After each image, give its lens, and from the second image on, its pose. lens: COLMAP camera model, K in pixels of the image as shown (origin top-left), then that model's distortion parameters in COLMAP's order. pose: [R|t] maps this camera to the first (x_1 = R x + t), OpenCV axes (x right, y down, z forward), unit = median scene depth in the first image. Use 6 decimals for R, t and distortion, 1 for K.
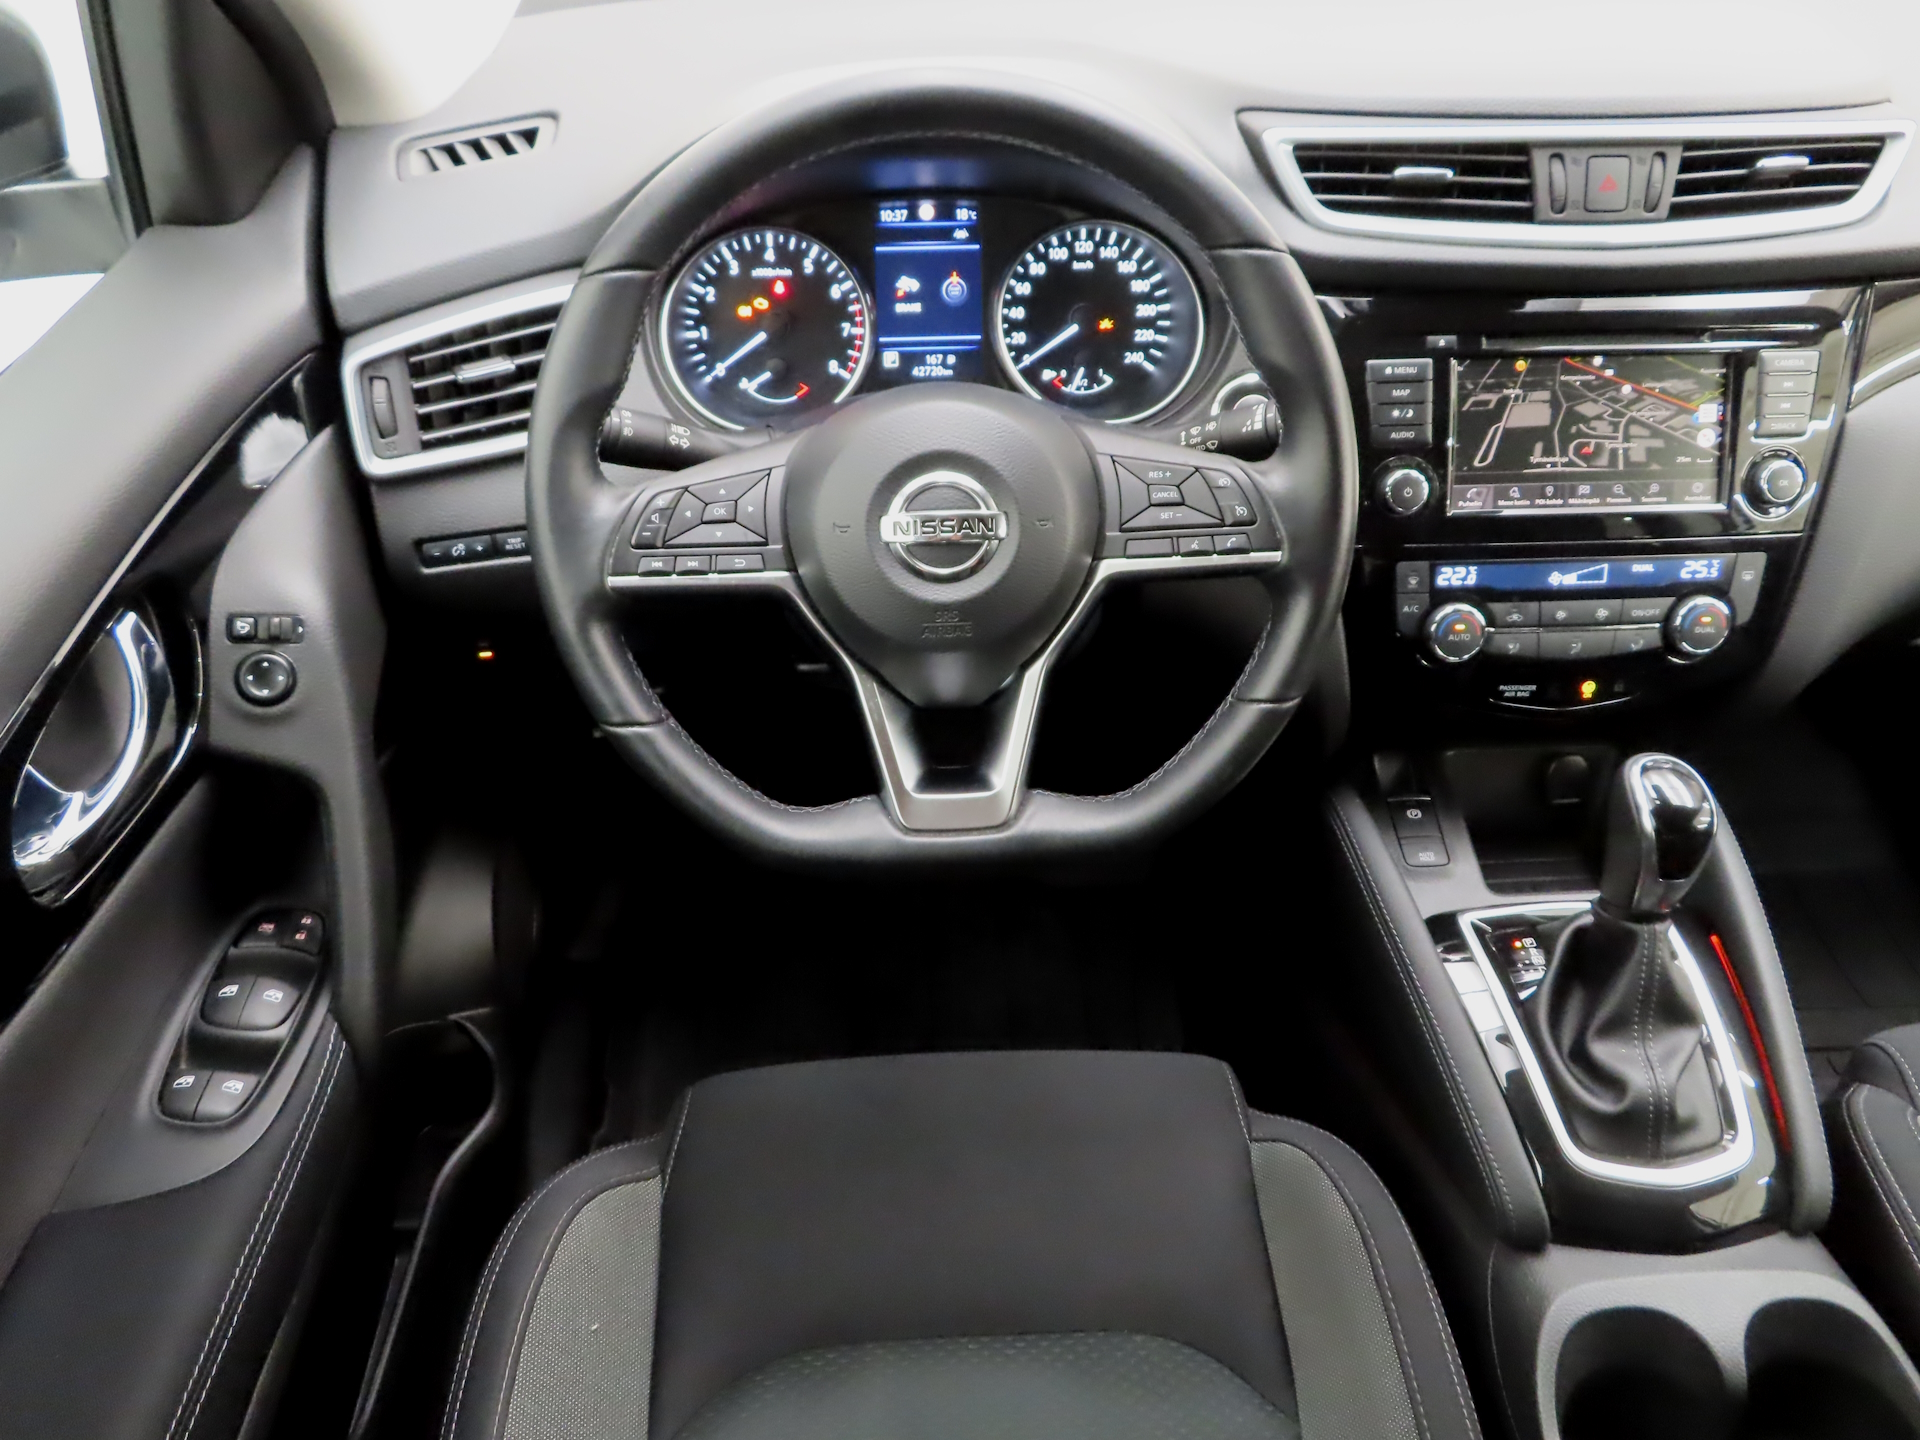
lens RADIAL K [[1372.9, 0, 960.0], [0, 1372.9, 720.0], [0, 0, 1]] dist [-0.014362, 0.009251]
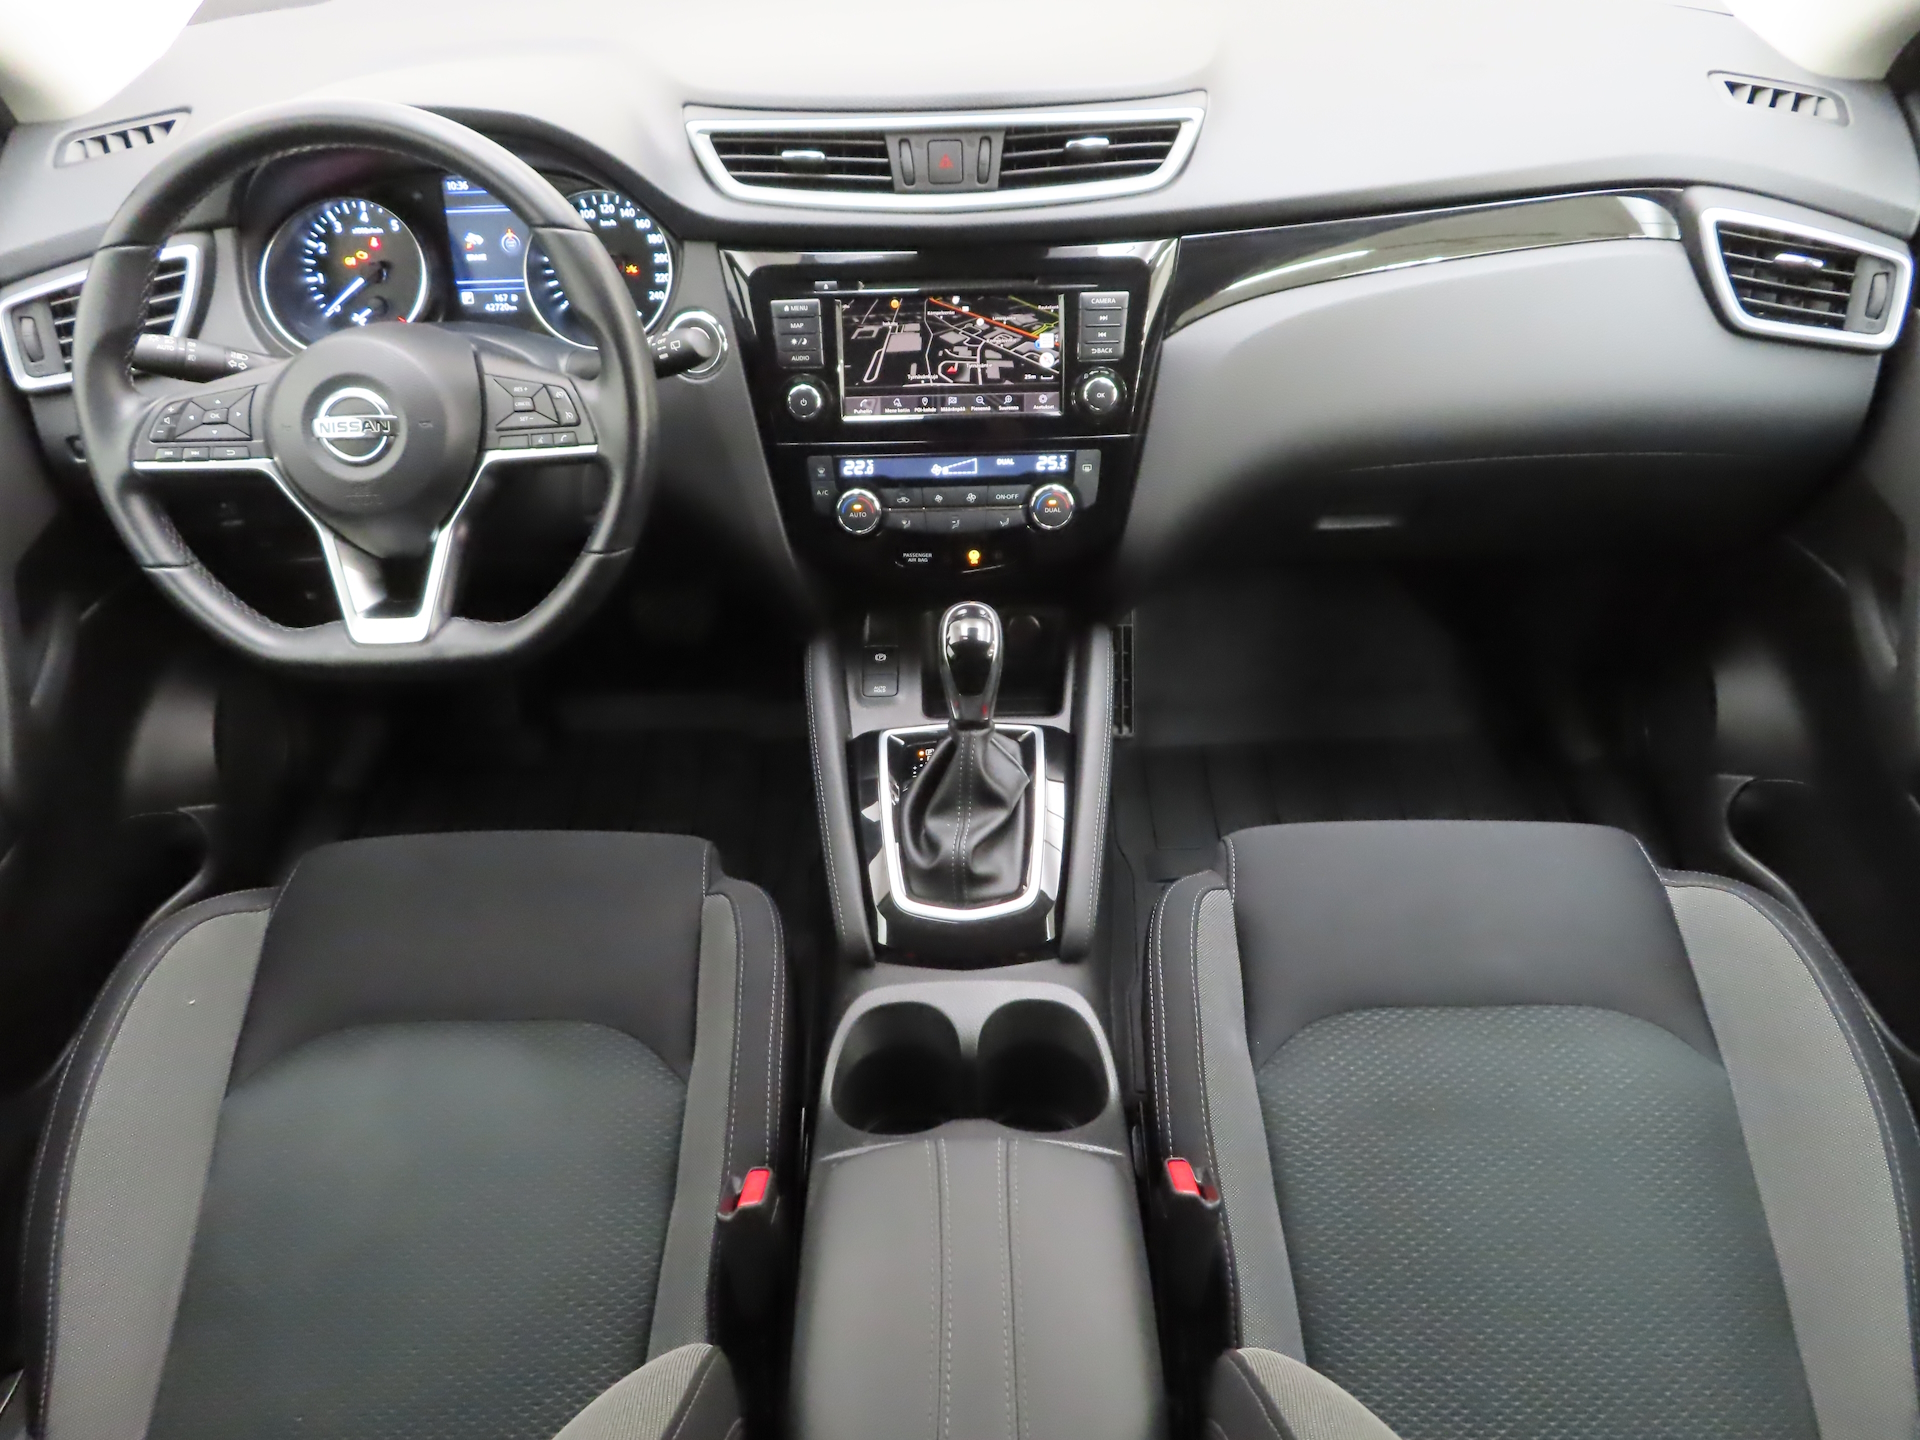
lens RADIAL K [[1372.9, 0, 960.0], [0, 1372.9, 720.0], [0, 0, 1]] dist [-0.014362, 0.009251]
pose [[0.998683, 0.013347, -0.049547, 0.535976], [-0.010233, 0.997987, 0.062582, 0.052583], [0.050282, -0.061993, 0.996809, -0.315014]]
